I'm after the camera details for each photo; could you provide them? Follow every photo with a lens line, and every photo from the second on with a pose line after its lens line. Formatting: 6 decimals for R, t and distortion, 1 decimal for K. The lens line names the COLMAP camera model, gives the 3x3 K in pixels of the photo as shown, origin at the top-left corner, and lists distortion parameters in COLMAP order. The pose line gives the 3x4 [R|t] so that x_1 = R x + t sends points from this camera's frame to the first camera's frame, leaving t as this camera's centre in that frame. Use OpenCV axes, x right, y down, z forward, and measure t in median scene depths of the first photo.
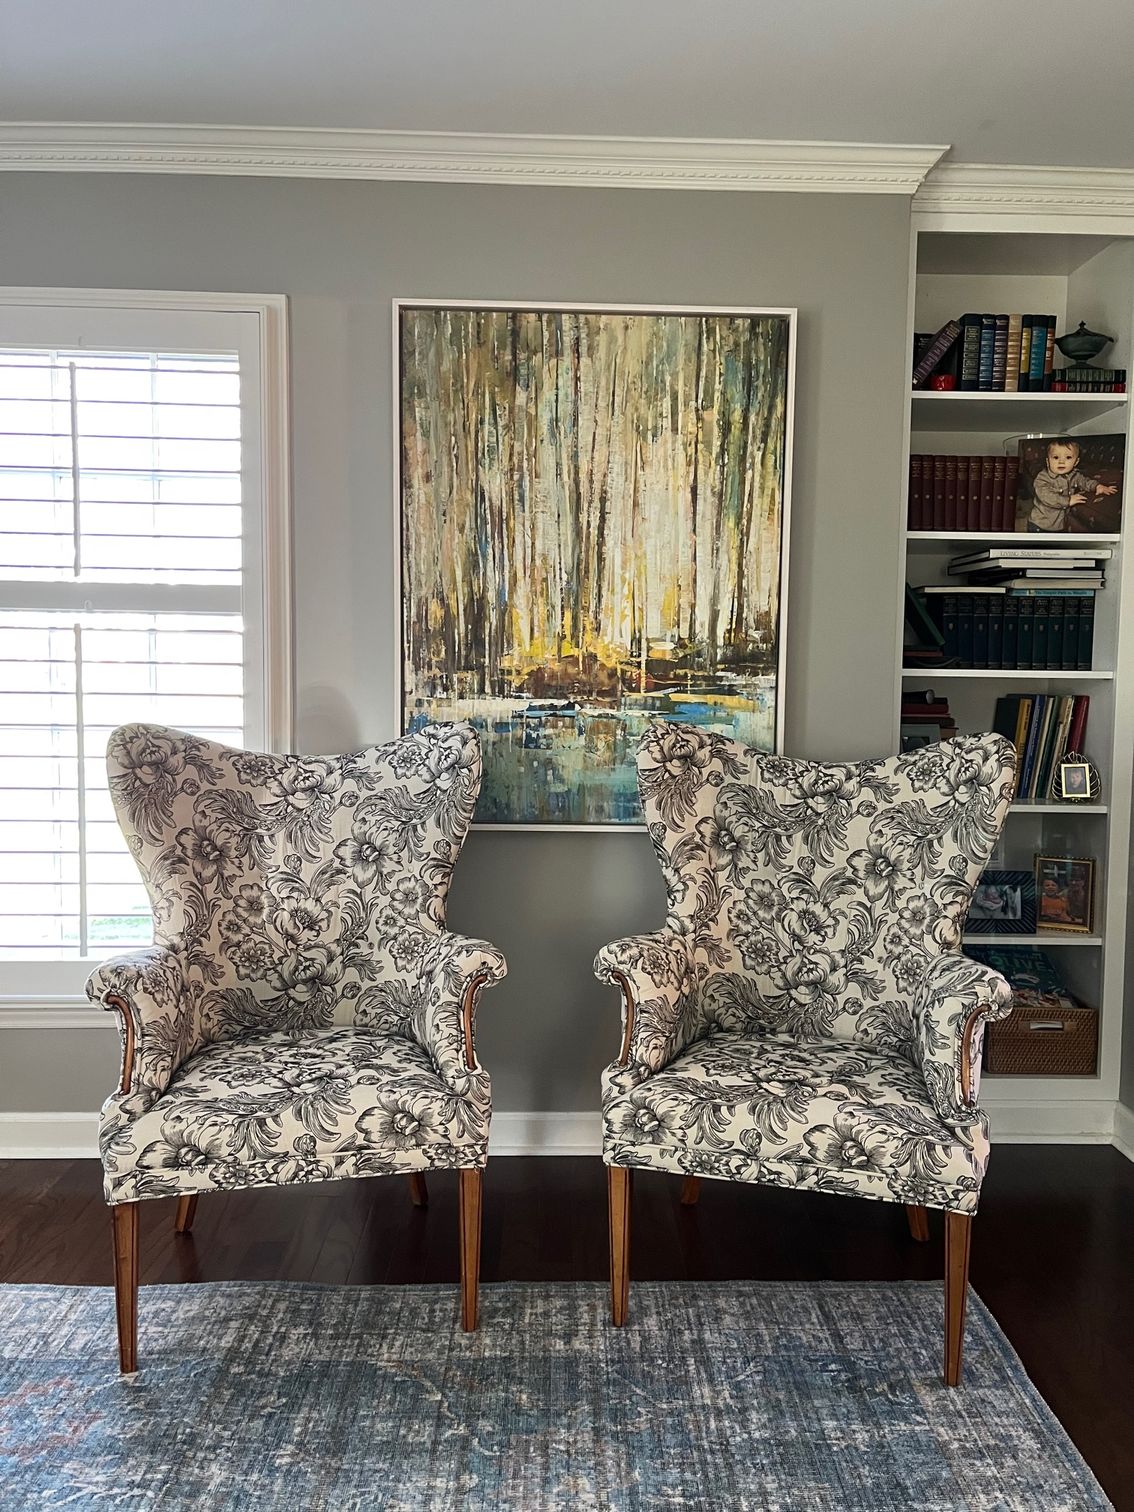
lens RADIAL K [[1116.1, 0, 567.0], [0, 1116.1, 756.0], [0, 0, 1]] dist [0.073528, -0.098753]
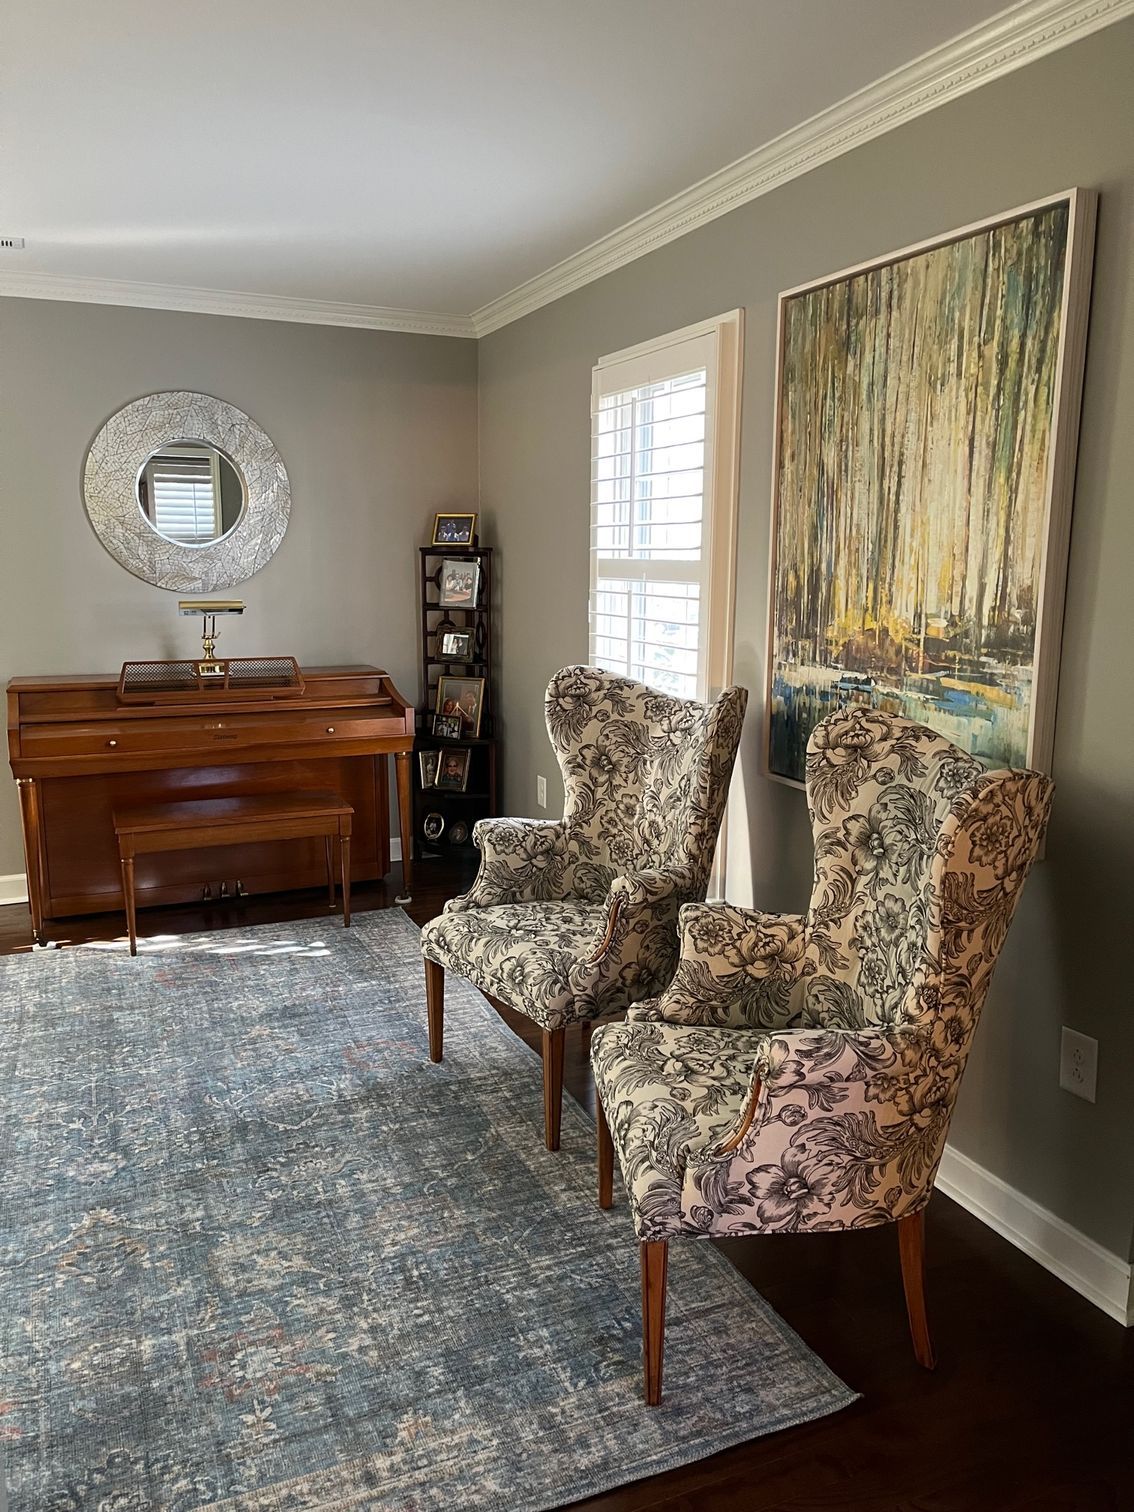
lens RADIAL K [[1180.2, 0, 591.3], [0, 1180.2, 734.4], [0, 0, 1]] dist [0.126781, -0.147500]
pose [[0.369792, 0.134160, -0.919378, 0.879022], [-0.065322, 0.990826, 0.118312, -0.106290], [0.926816, 0.016305, 0.375163, 0.393816]]
